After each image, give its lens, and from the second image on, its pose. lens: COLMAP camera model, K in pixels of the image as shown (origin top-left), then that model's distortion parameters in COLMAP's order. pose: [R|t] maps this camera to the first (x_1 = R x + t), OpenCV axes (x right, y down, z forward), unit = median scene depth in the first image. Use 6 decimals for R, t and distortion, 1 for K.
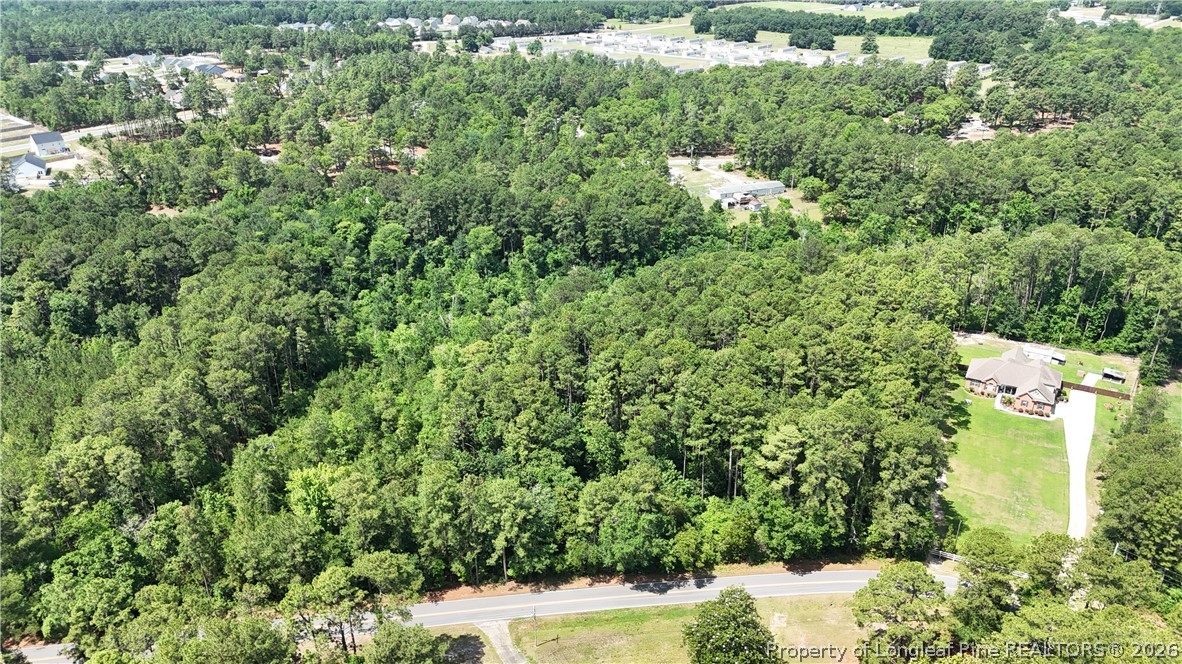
lens RADIAL K [[870.7, 0, 591.0], [0, 870.7, 332.0], [0, 0, 1]] dist [0.088194, -0.102225]
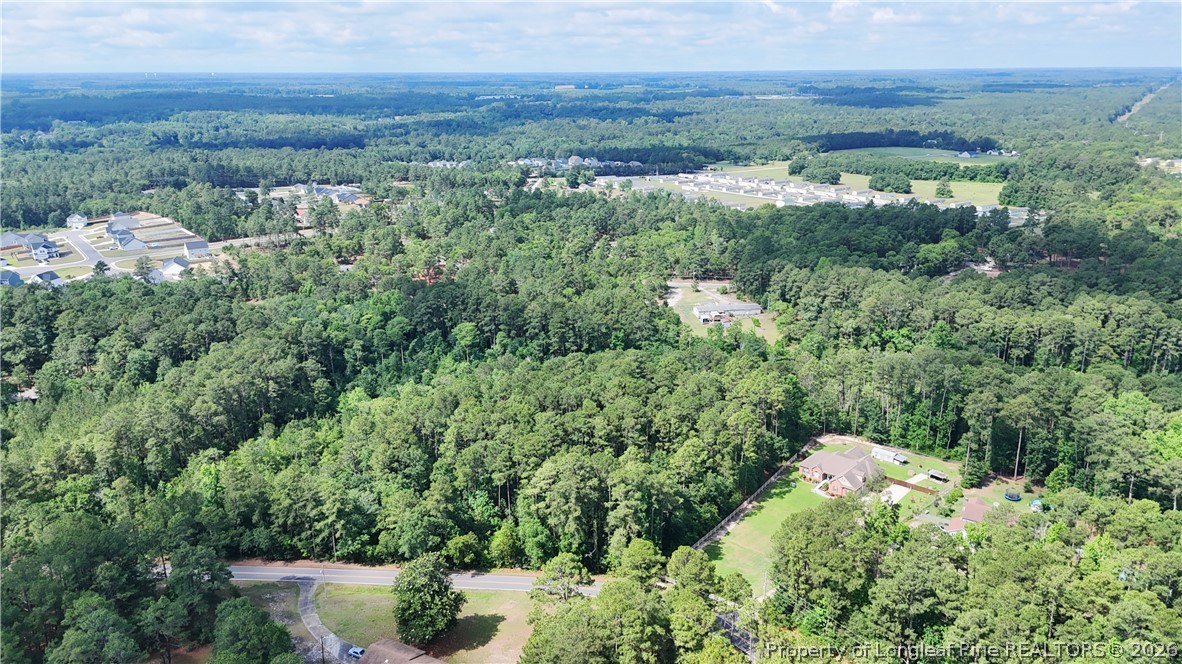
lens RADIAL K [[870.7, 0, 591.0], [0, 870.7, 332.0], [0, 0, 1]] dist [0.088194, -0.102225]
pose [[0.979313, 0.055540, -0.194578, 0.347258], [-0.083043, 0.987198, -0.136175, 0.055077], [0.184524, 0.149517, 0.971389, -0.202512]]
